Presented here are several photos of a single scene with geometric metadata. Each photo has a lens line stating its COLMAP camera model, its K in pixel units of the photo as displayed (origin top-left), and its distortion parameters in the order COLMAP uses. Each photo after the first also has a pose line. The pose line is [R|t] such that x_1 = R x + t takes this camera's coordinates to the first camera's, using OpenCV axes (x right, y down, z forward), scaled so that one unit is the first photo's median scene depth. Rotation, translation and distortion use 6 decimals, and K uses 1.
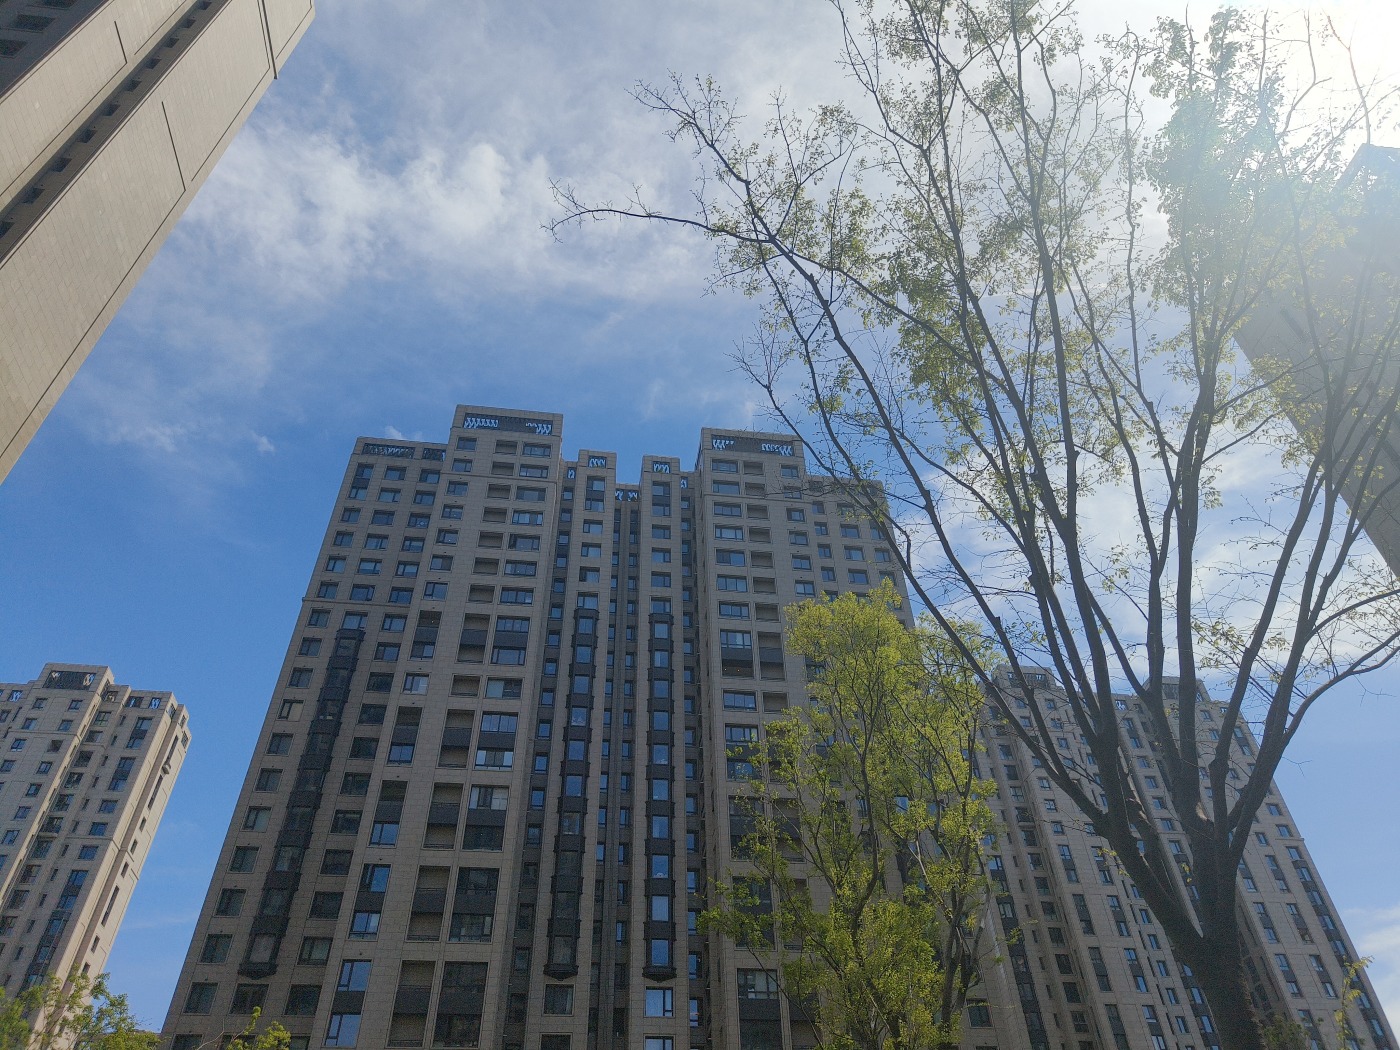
lens RADIAL K [[976.9, 0, 700.4], [0, 976.9, 517.0], [0, 0, 1]] dist [0.010093, -0.011221]
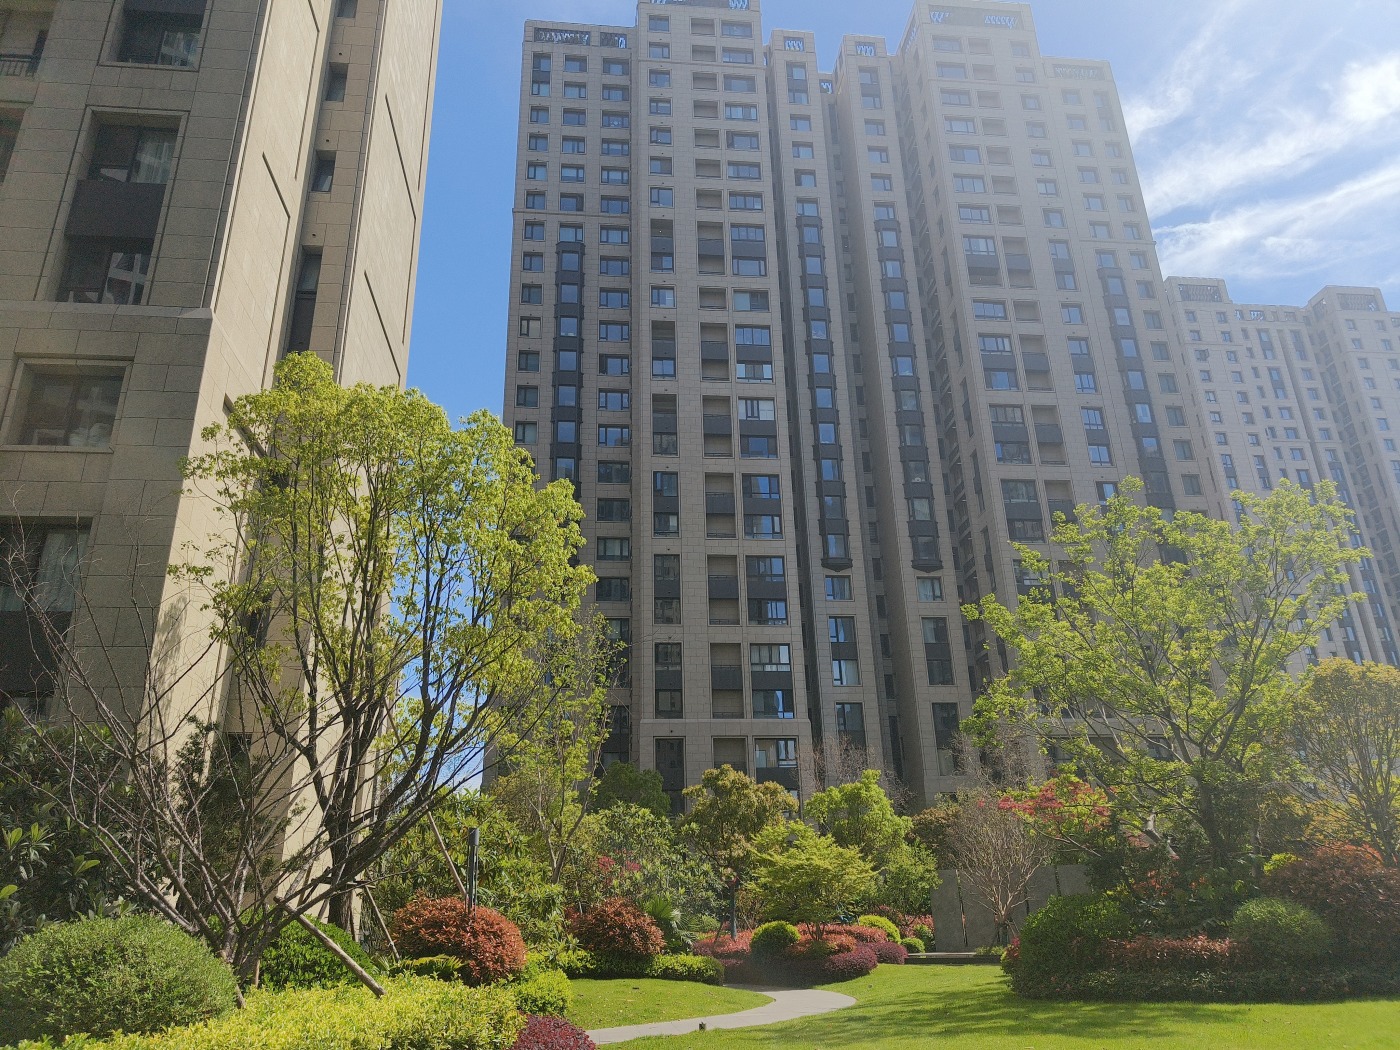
lens RADIAL K [[968.6, 0, 690.3], [0, 968.6, 537.0], [0, 0, 1]] dist [0.013656, -0.014500]
pose [[0.999345, -0.008786, -0.035107, -0.210604], [0.021524, 0.924156, 0.381409, 0.022083], [0.029093, -0.381915, 0.923740, 0.019840]]
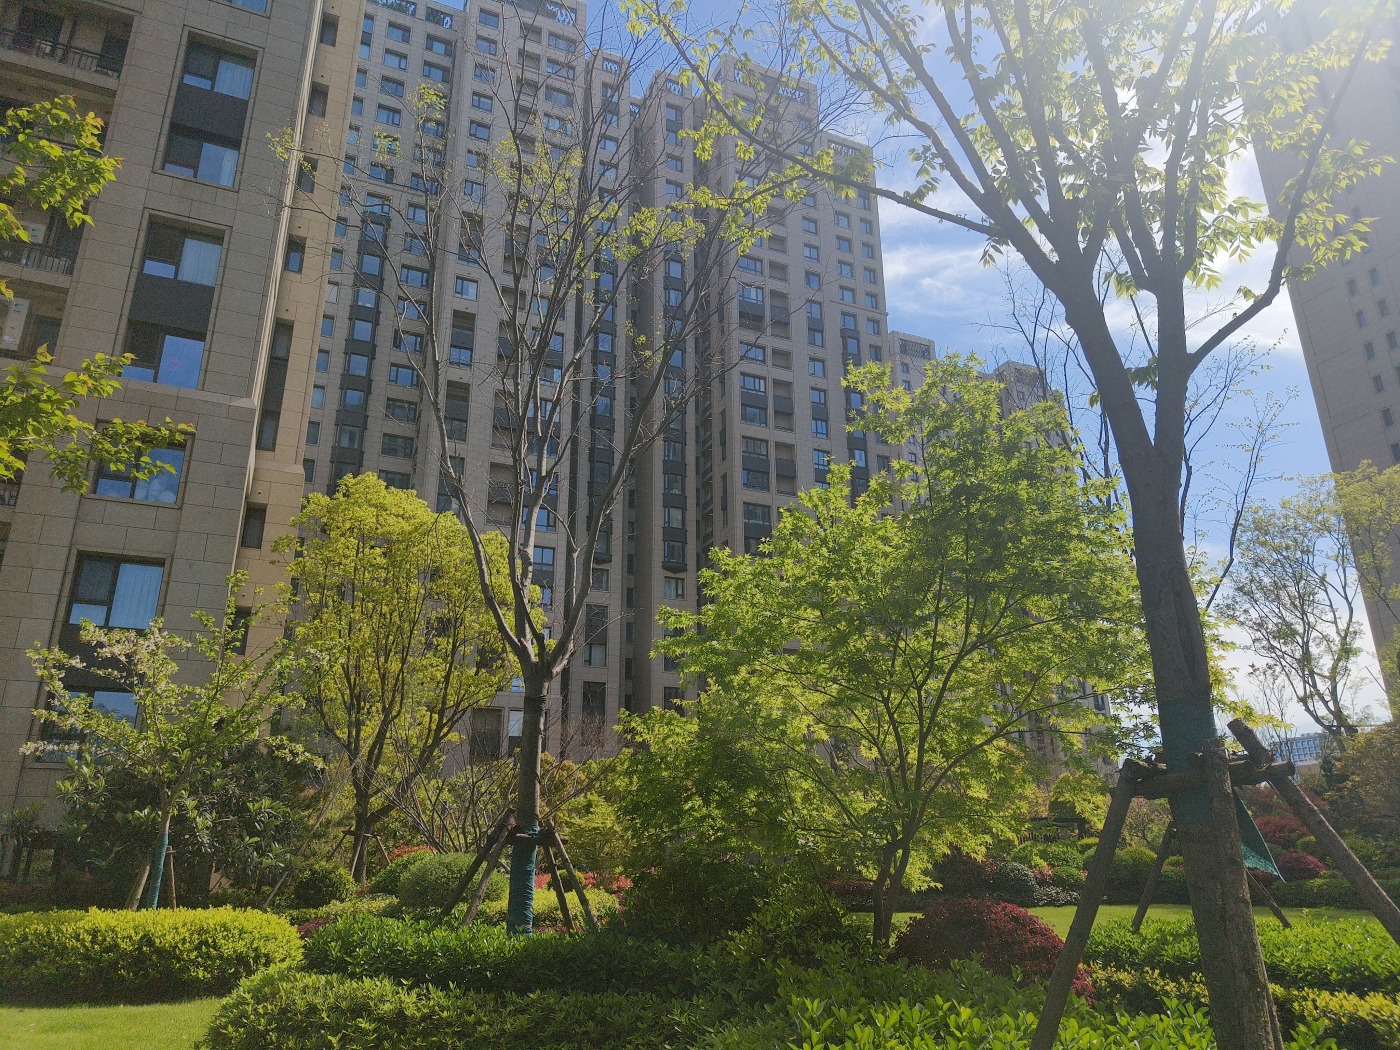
lens RADIAL K [[968.6, 0, 696.7], [0, 968.6, 530.1], [0, 0, 1]] dist [0.013656, -0.014500]
pose [[0.960817, 0.111006, 0.253984, -0.262885], [-0.206126, 0.898764, 0.386958, -0.041628], [-0.185317, -0.424148, 0.886429, -0.050310]]
